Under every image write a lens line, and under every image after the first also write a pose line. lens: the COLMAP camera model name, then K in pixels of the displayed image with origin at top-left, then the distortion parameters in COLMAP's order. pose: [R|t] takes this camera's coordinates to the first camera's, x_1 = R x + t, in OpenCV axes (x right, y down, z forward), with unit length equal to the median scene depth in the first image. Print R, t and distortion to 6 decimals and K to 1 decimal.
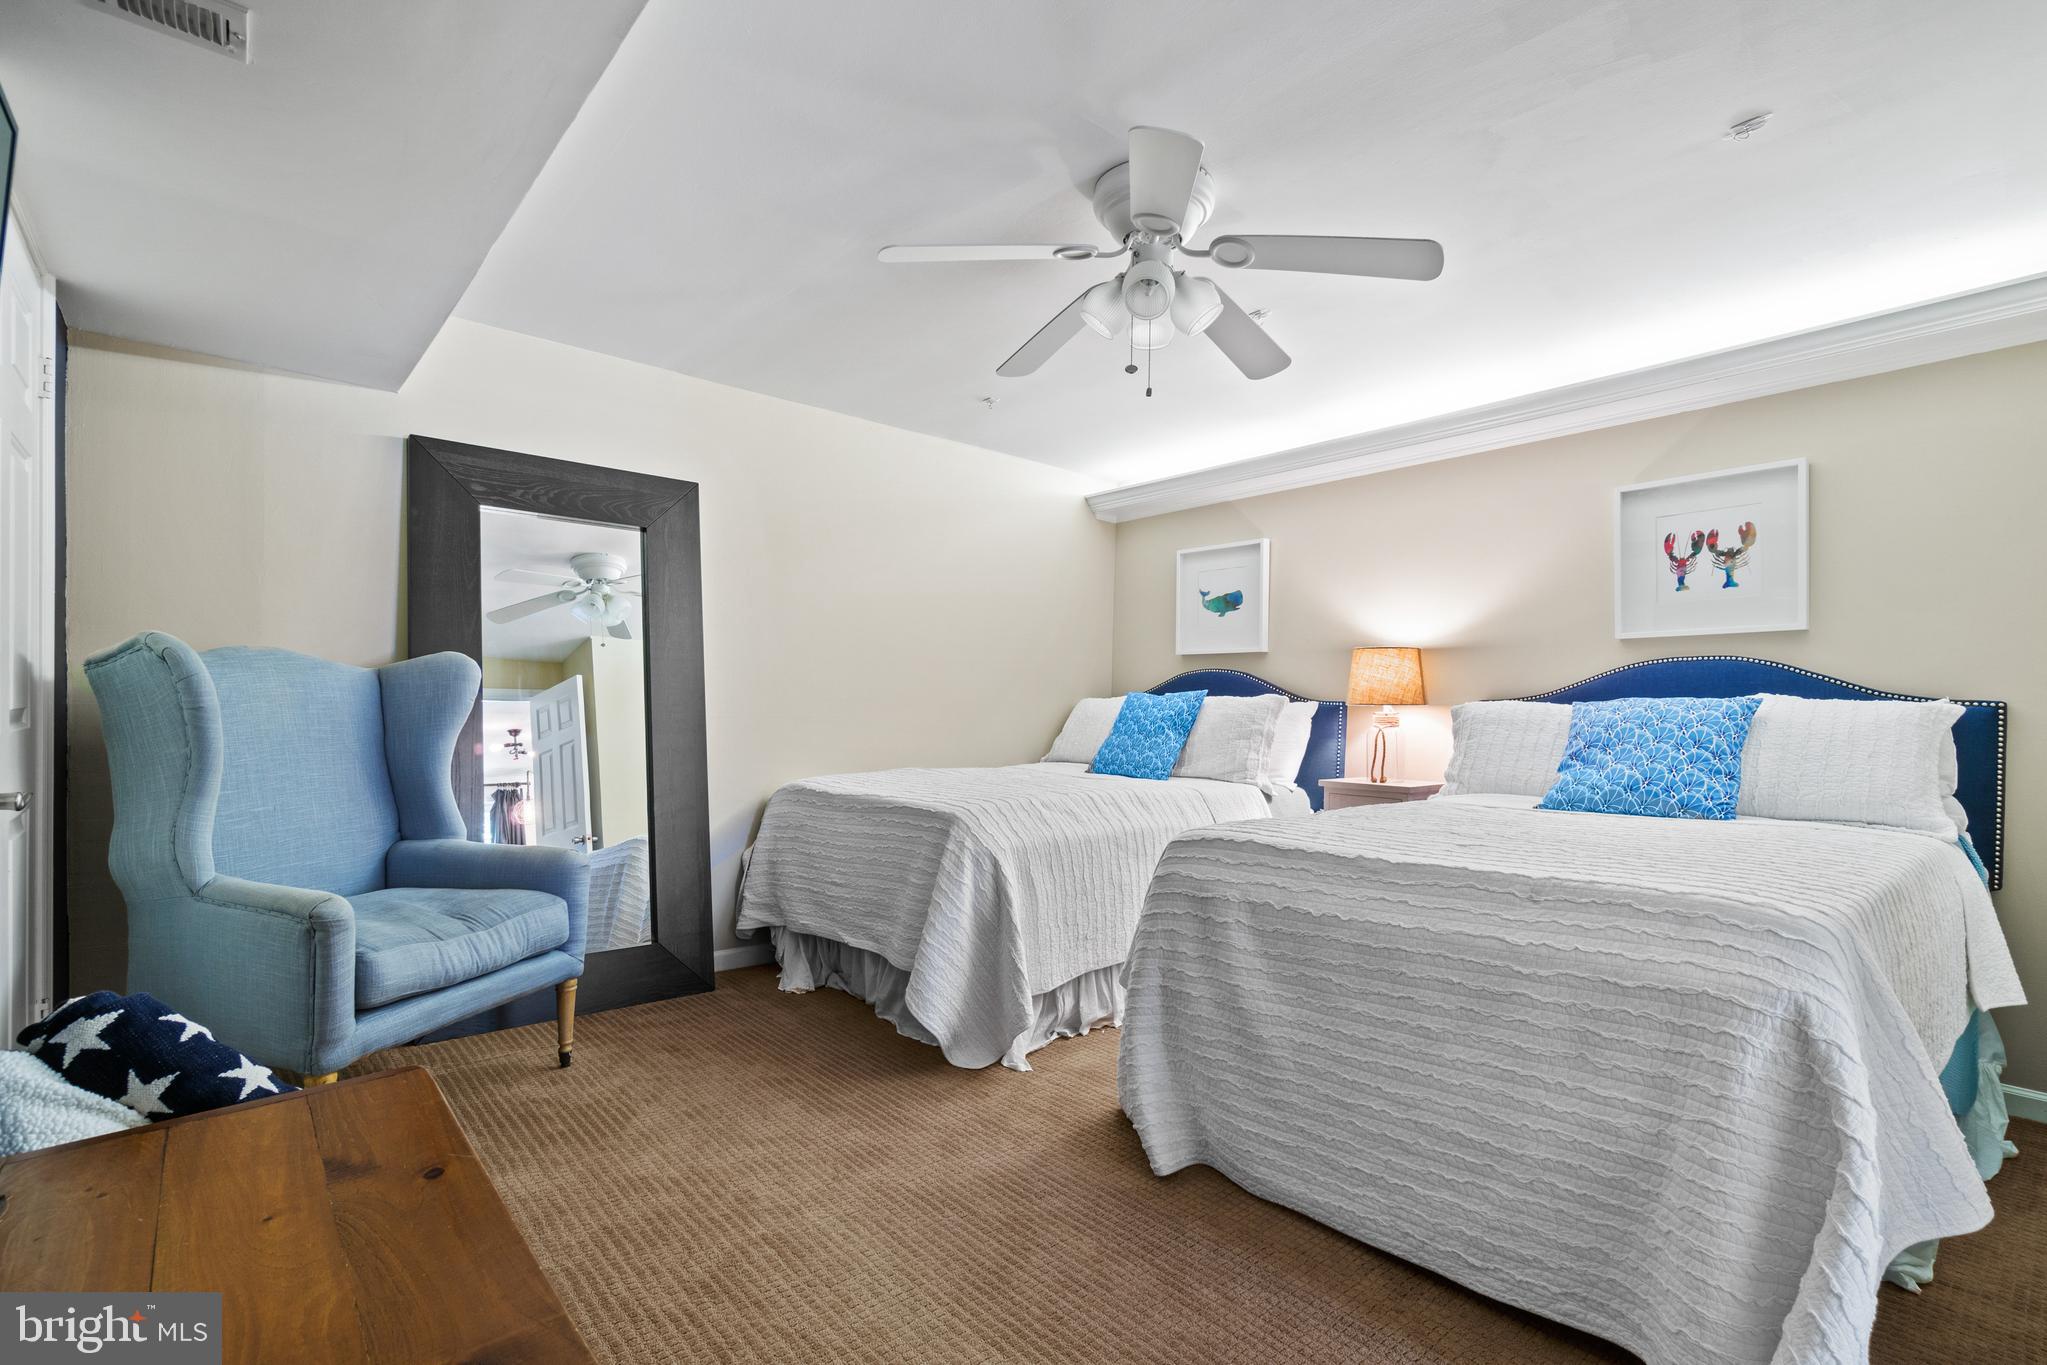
lens RADIAL K [[930.7, 0, 1022.5], [0, 930.7, 703.7], [0, 0, 1]] dist [-0.000750, 0.000059]
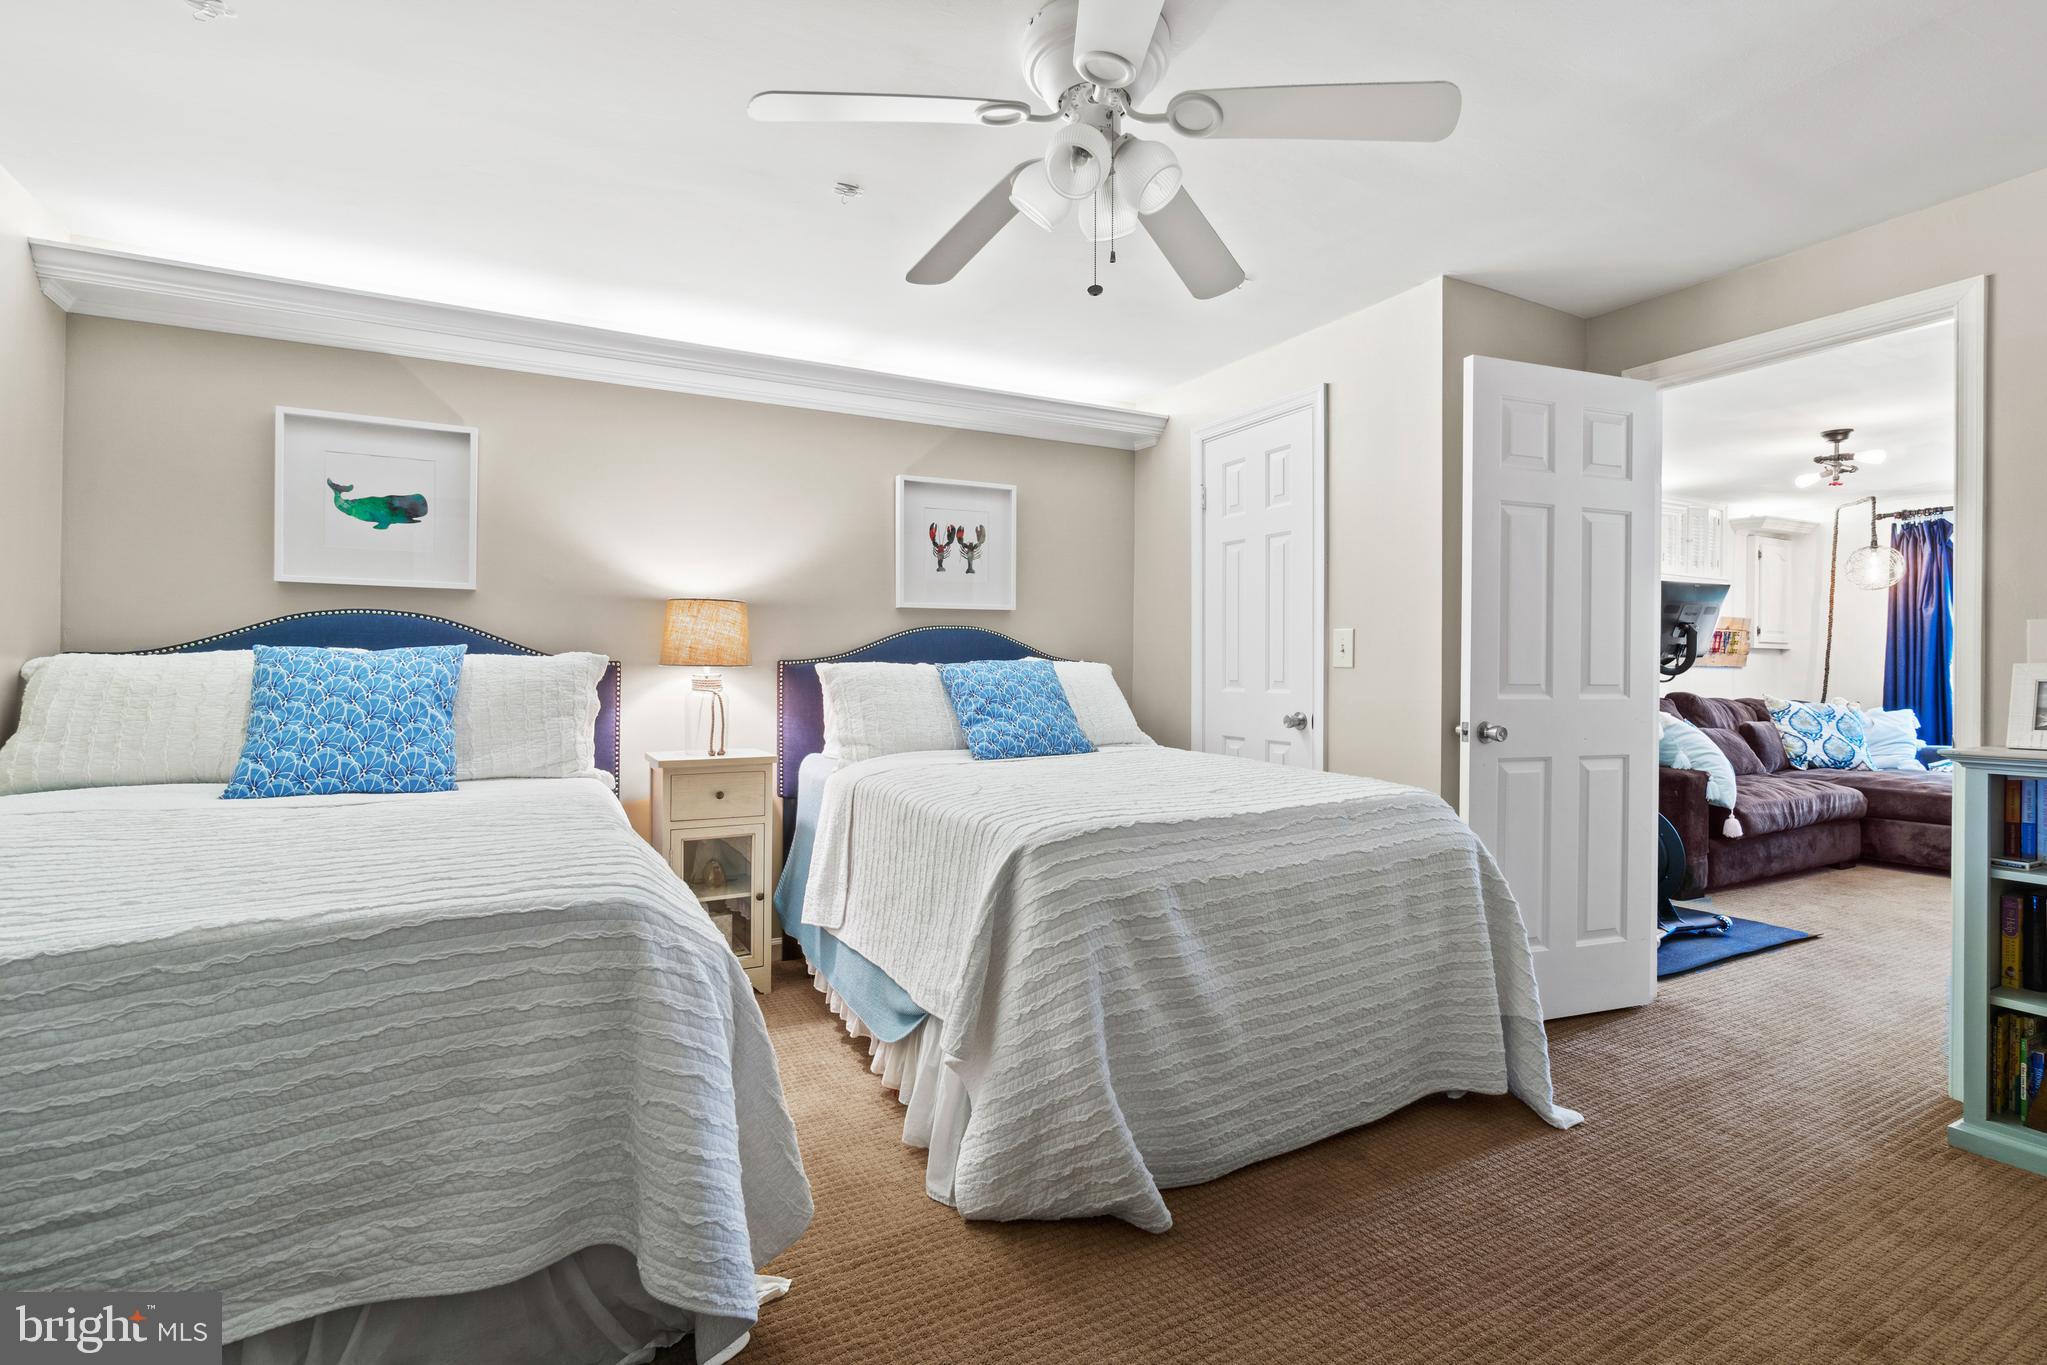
lens RADIAL K [[930.0, 0, 1016.6], [0, 930.0, 671.9], [0, 0, 1]] dist [-0.006722, 0.000321]
pose [[0.228100, -0.016769, 0.973493, -0.470267], [-0.004631, 0.999822, 0.018308, -0.012417], [-0.973627, -0.008685, 0.227982, 0.631843]]
